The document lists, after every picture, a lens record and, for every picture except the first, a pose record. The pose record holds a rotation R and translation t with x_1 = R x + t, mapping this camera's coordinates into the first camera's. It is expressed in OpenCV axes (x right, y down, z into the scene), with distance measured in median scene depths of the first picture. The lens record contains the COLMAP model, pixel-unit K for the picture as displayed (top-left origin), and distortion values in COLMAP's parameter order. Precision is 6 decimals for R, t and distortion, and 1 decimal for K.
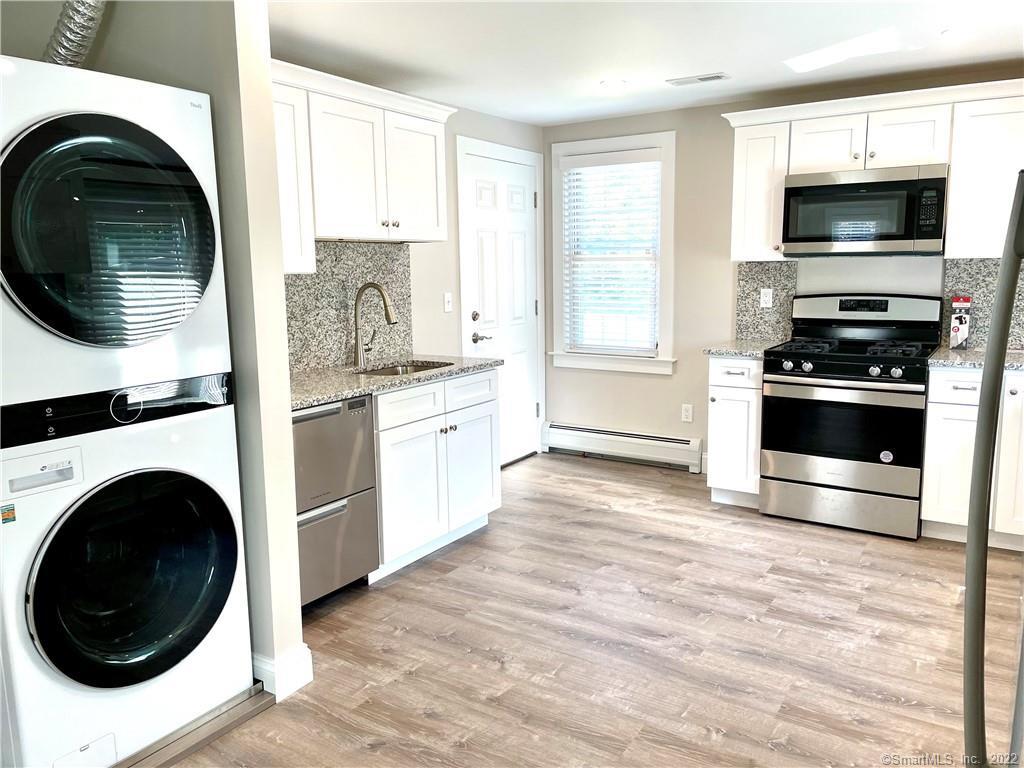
lens RADIAL K [[770.5, 0, 514.1], [0, 770.5, 375.9], [0, 0, 1]] dist [0.087859, -0.111751]
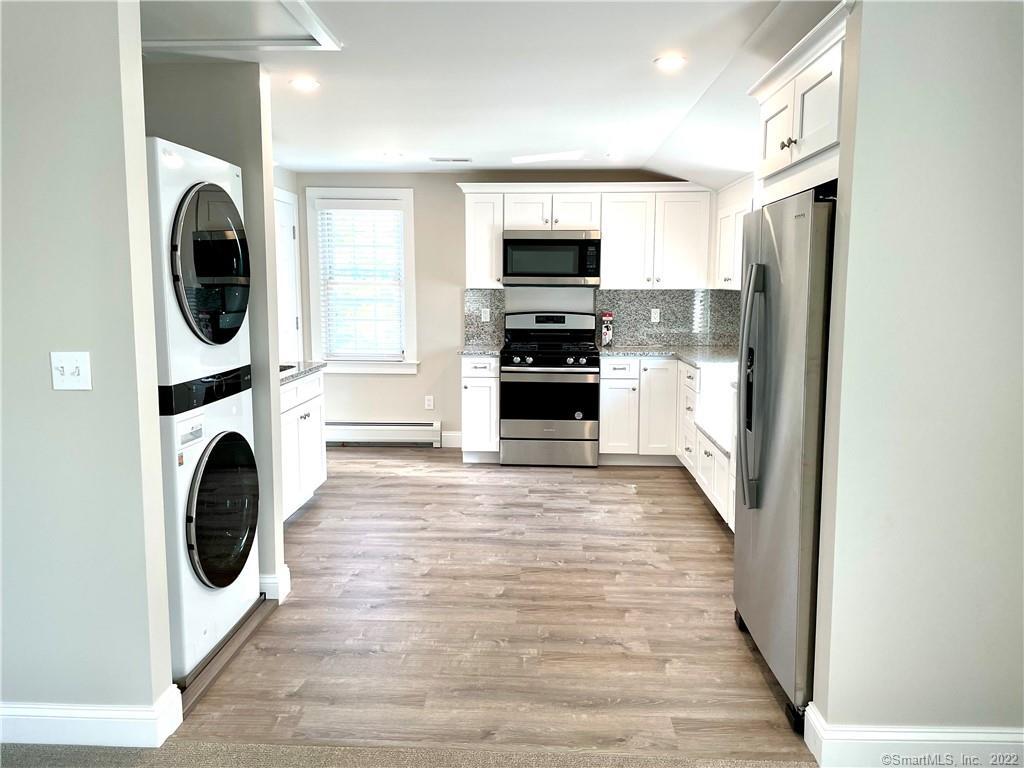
lens RADIAL K [[770.5, 0, 510.6], [0, 770.5, 377.0], [0, 0, 1]] dist [0.087859, -0.111751]
pose [[0.865082, -0.043326, 0.499756, -0.410760], [0.056905, 0.998308, -0.011956, 0.037858], [-0.498393, 0.038781, 0.866084, -0.269790]]
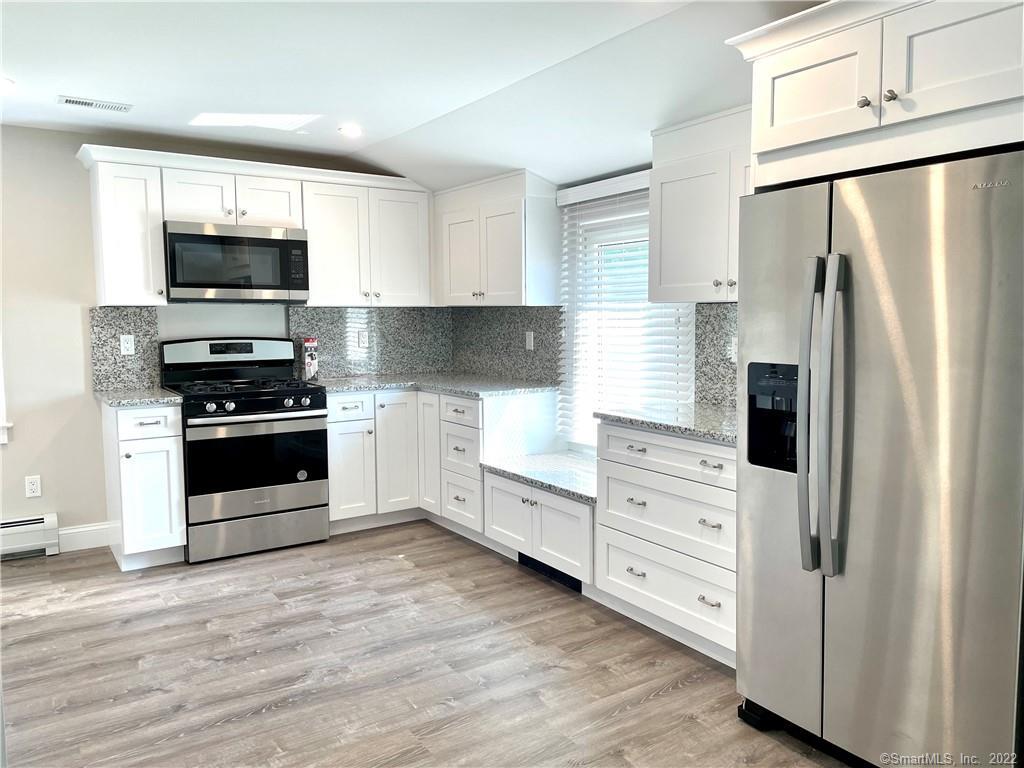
lens RADIAL K [[770.5, 0, 516.0], [0, 770.5, 378.7], [0, 0, 1]] dist [0.087859, -0.111751]
pose [[0.392375, -0.066474, 0.917400, -0.447872], [0.132071, 0.991122, 0.015328, -0.014233], [-0.910274, 0.115148, 0.397671, 0.241888]]
